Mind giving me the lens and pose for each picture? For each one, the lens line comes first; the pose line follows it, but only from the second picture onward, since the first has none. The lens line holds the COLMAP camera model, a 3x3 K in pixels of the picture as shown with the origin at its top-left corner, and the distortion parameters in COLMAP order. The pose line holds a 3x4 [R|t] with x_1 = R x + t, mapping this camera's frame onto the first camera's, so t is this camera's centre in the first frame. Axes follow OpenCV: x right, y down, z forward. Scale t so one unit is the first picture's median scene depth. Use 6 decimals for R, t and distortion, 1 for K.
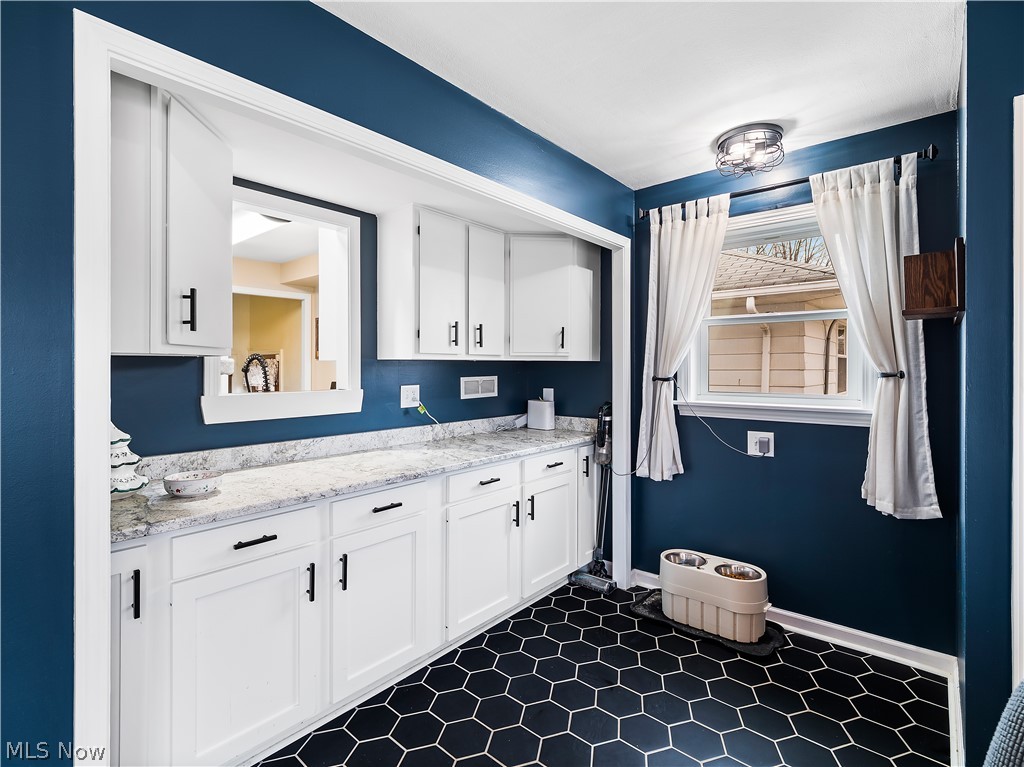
lens RADIAL K [[504.5, 0, 507.5], [0, 504.5, 373.0], [0, 0, 1]] dist [0.000828, -0.001143]
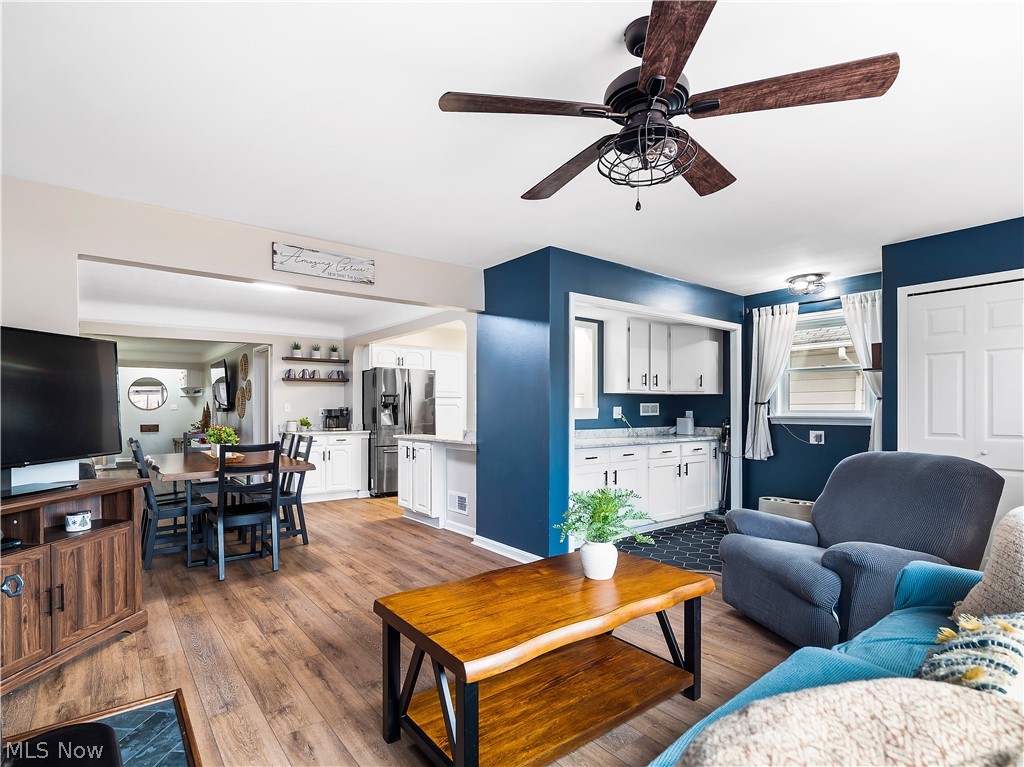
lens RADIAL K [[518.3, 0, 497.4], [0, 518.3, 409.3], [0, 0, 1]] dist [-0.002336, -0.000941]
pose [[0.977929, -0.000221, -0.208935, -0.220279], [-0.001906, 0.999948, -0.009978, 0.052670], [0.208927, 0.010156, 0.977879, -0.981903]]
